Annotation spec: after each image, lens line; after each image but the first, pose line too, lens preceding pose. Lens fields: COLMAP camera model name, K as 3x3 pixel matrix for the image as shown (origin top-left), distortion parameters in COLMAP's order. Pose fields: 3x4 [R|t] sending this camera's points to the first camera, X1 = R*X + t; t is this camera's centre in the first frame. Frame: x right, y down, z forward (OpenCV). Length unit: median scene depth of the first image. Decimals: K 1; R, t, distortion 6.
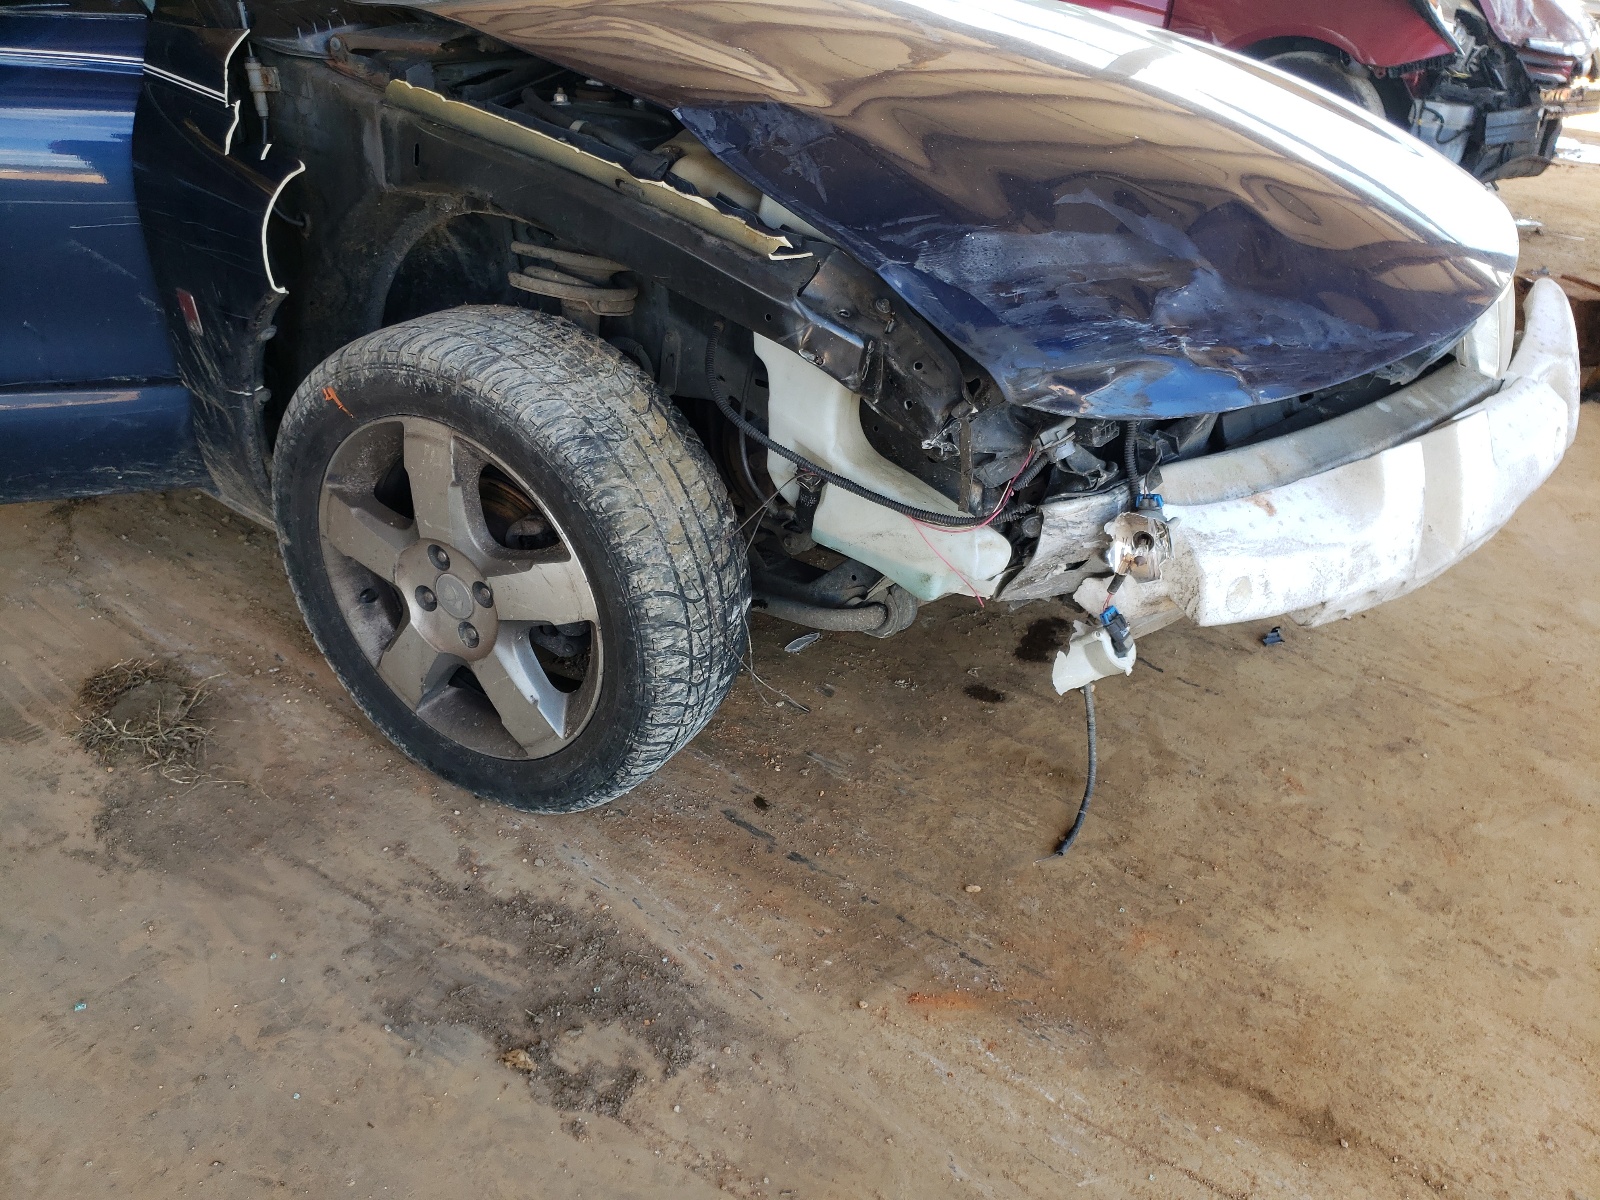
lens RADIAL K [[1237.3, 0, 800.0], [0, 1237.3, 600.0], [0, 0, 1]] dist [0.002264, 0.000157]
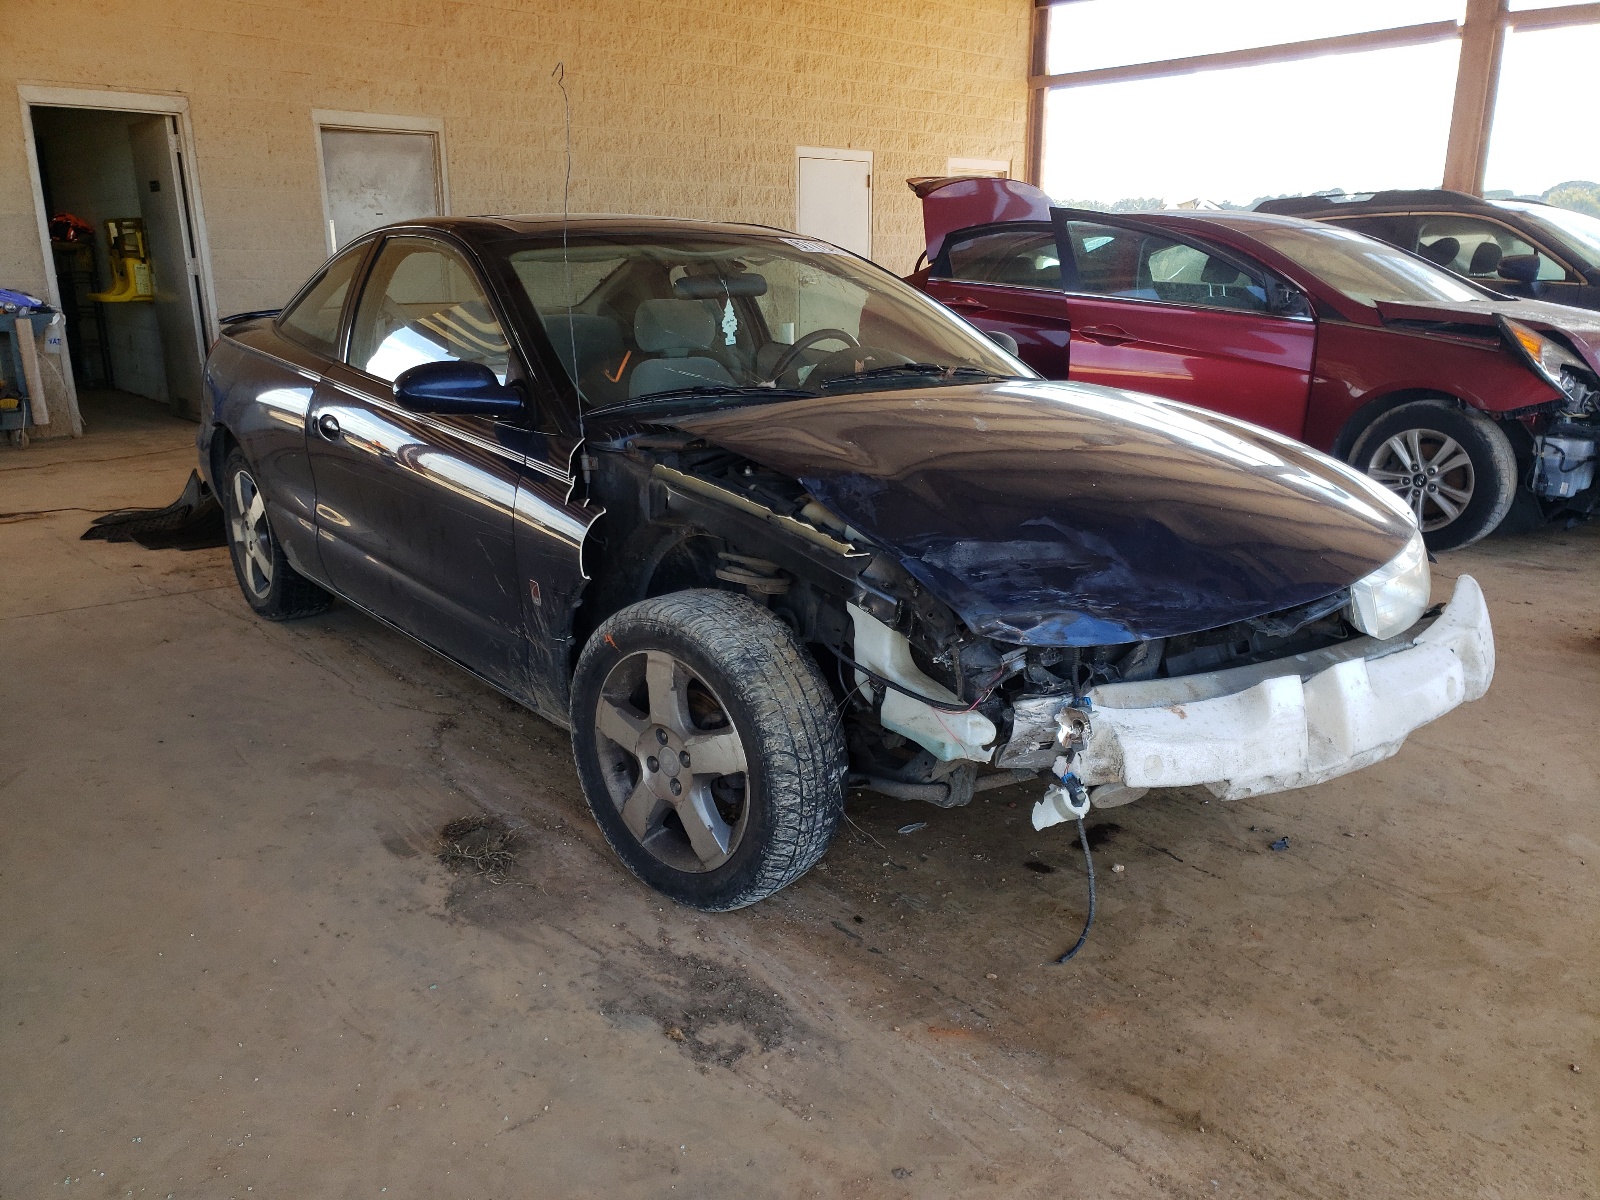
lens RADIAL K [[1508.0, 0, 800.0], [0, 1508.0, 600.0], [0, 0, 1]] dist [0.003444, -0.006421]
pose [[0.968404, -0.001086, -0.249386, 0.392202], [-0.065171, 0.964139, -0.257271, 0.299656], [0.240722, 0.265395, 0.933605, -0.882435]]
